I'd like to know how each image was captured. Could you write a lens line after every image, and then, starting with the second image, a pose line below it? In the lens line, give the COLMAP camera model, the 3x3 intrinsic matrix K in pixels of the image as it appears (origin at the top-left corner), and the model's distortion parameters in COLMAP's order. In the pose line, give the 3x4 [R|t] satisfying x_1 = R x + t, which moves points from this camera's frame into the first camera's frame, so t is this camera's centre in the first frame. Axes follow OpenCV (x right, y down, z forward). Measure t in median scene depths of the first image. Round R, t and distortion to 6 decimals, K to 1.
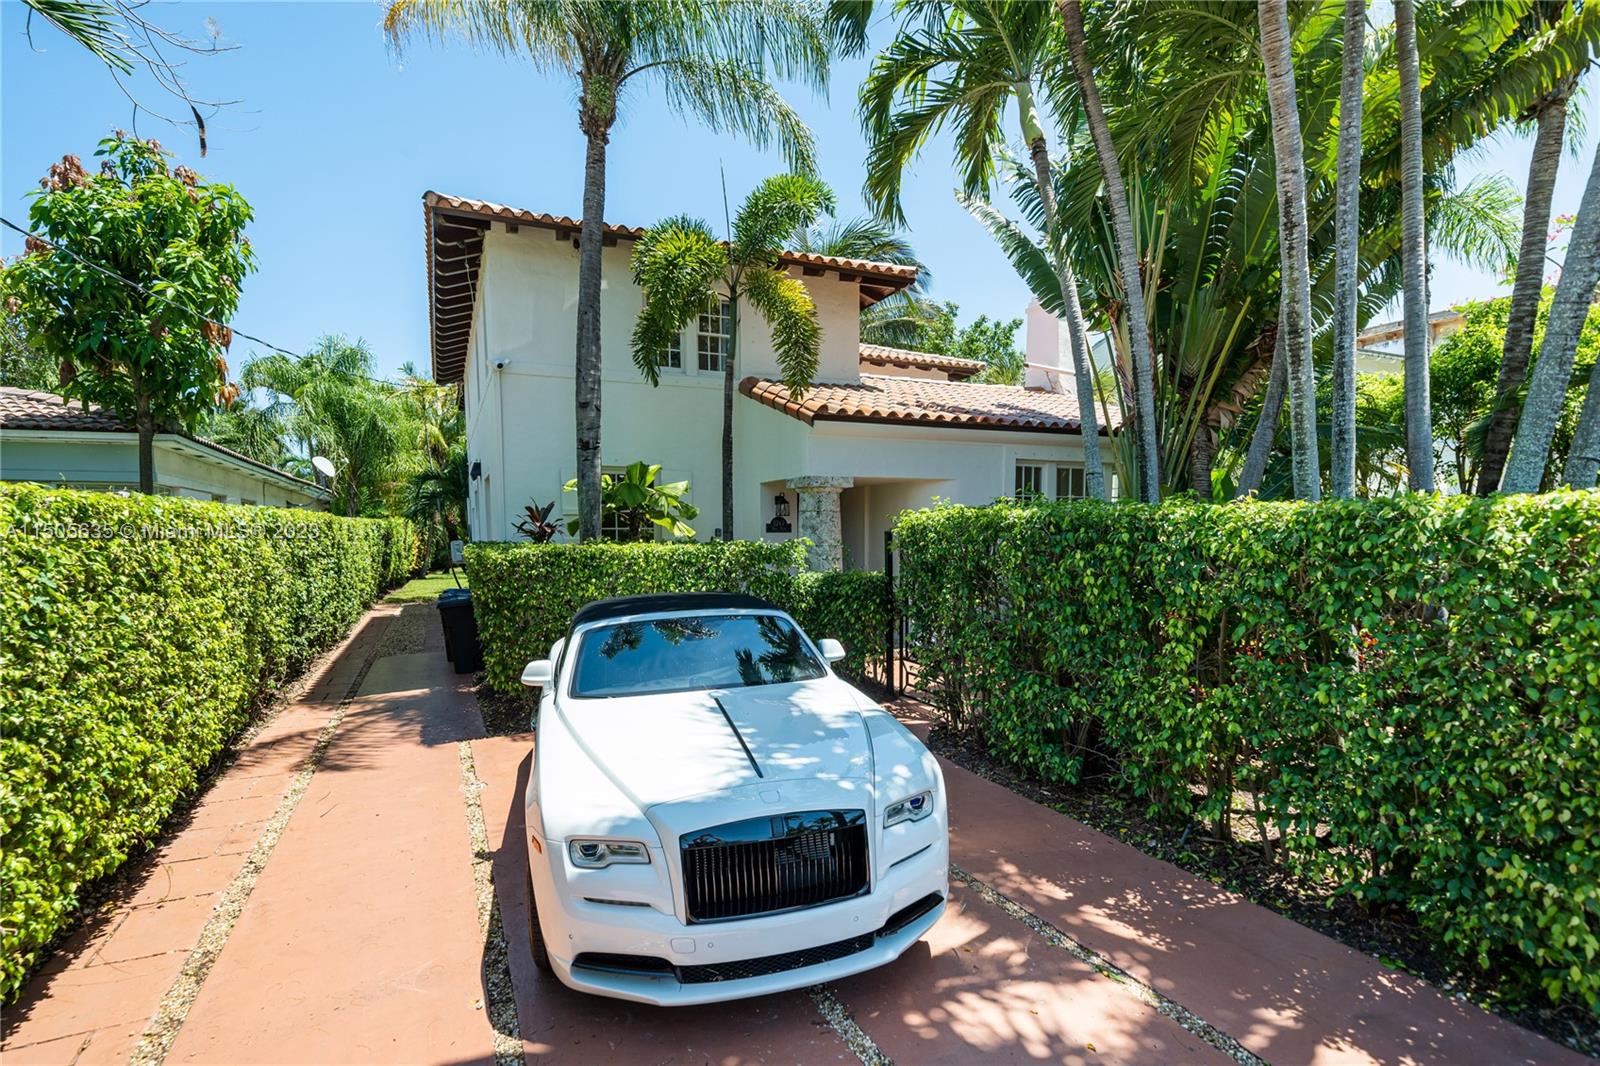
lens RADIAL K [[741.5, 0, 800.0], [0, 741.5, 559.8], [0, 0, 1]] dist [0.002539, 0.000383]
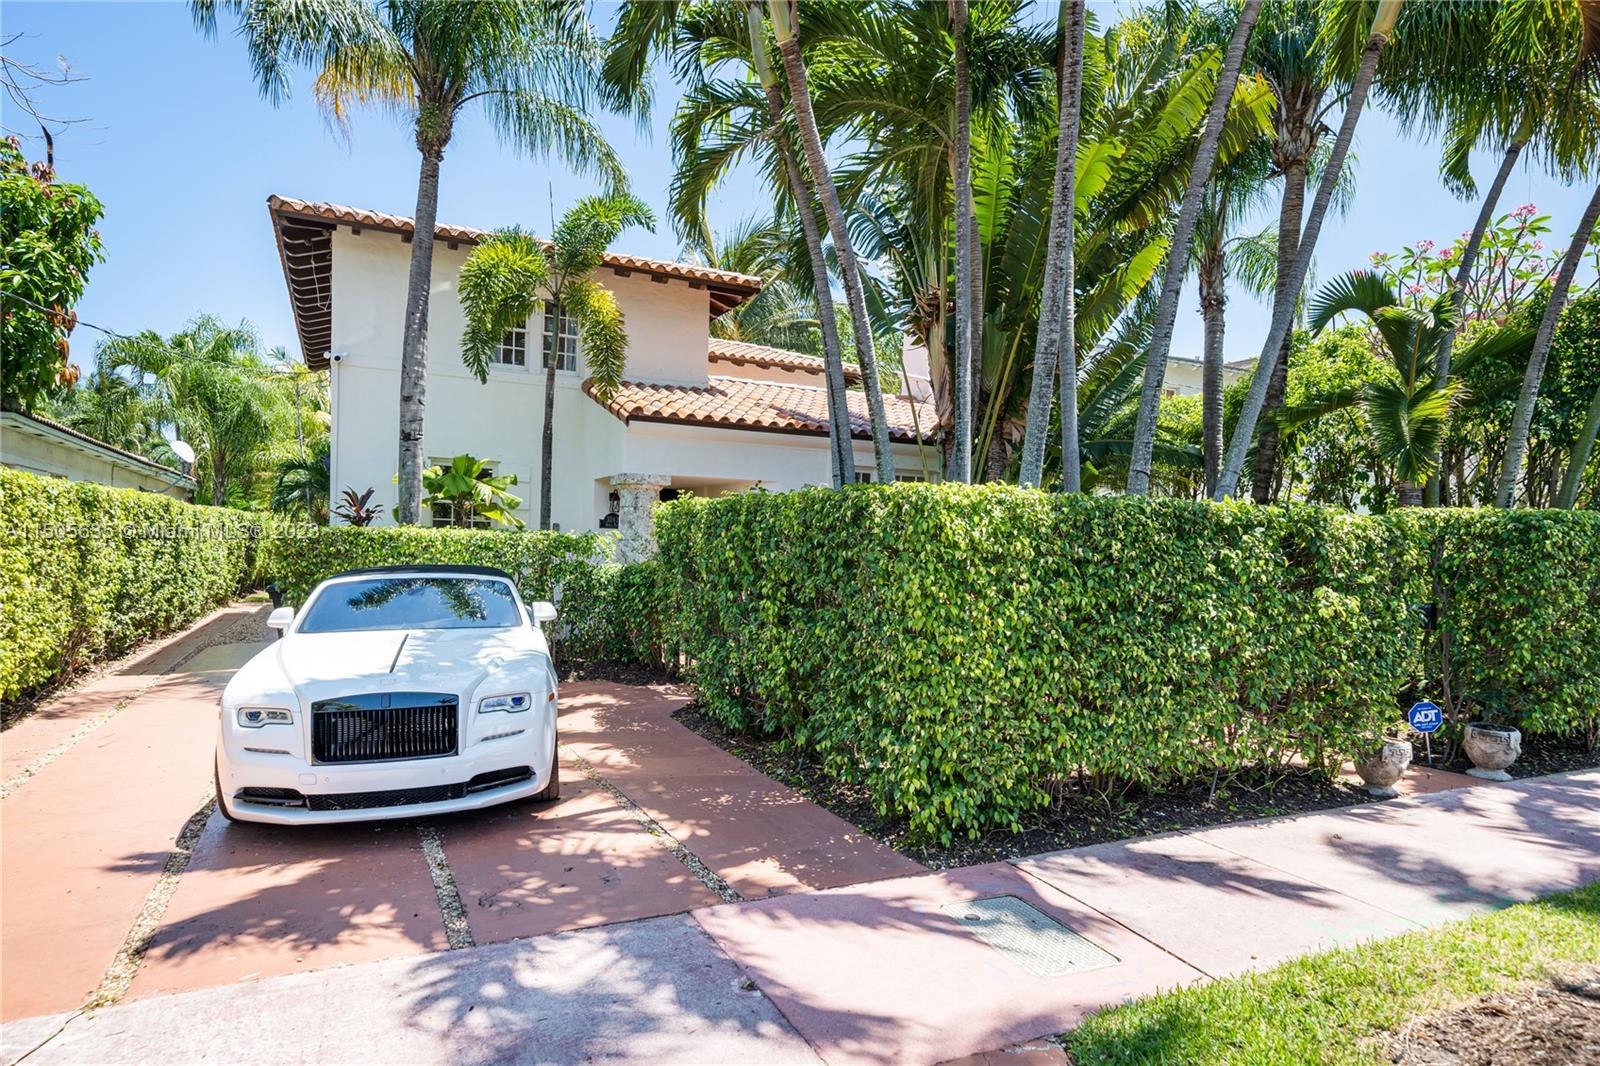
lens RADIAL K [[866.6, 0, 800.0], [0, 866.6, 533.0], [0, 0, 1]] dist [0.000671, 0.001336]
pose [[0.999186, 0.031616, 0.025048, 0.238932], [-0.030098, 0.997815, -0.058816, 0.038034], [-0.026853, 0.058015, 0.997955, -0.234396]]
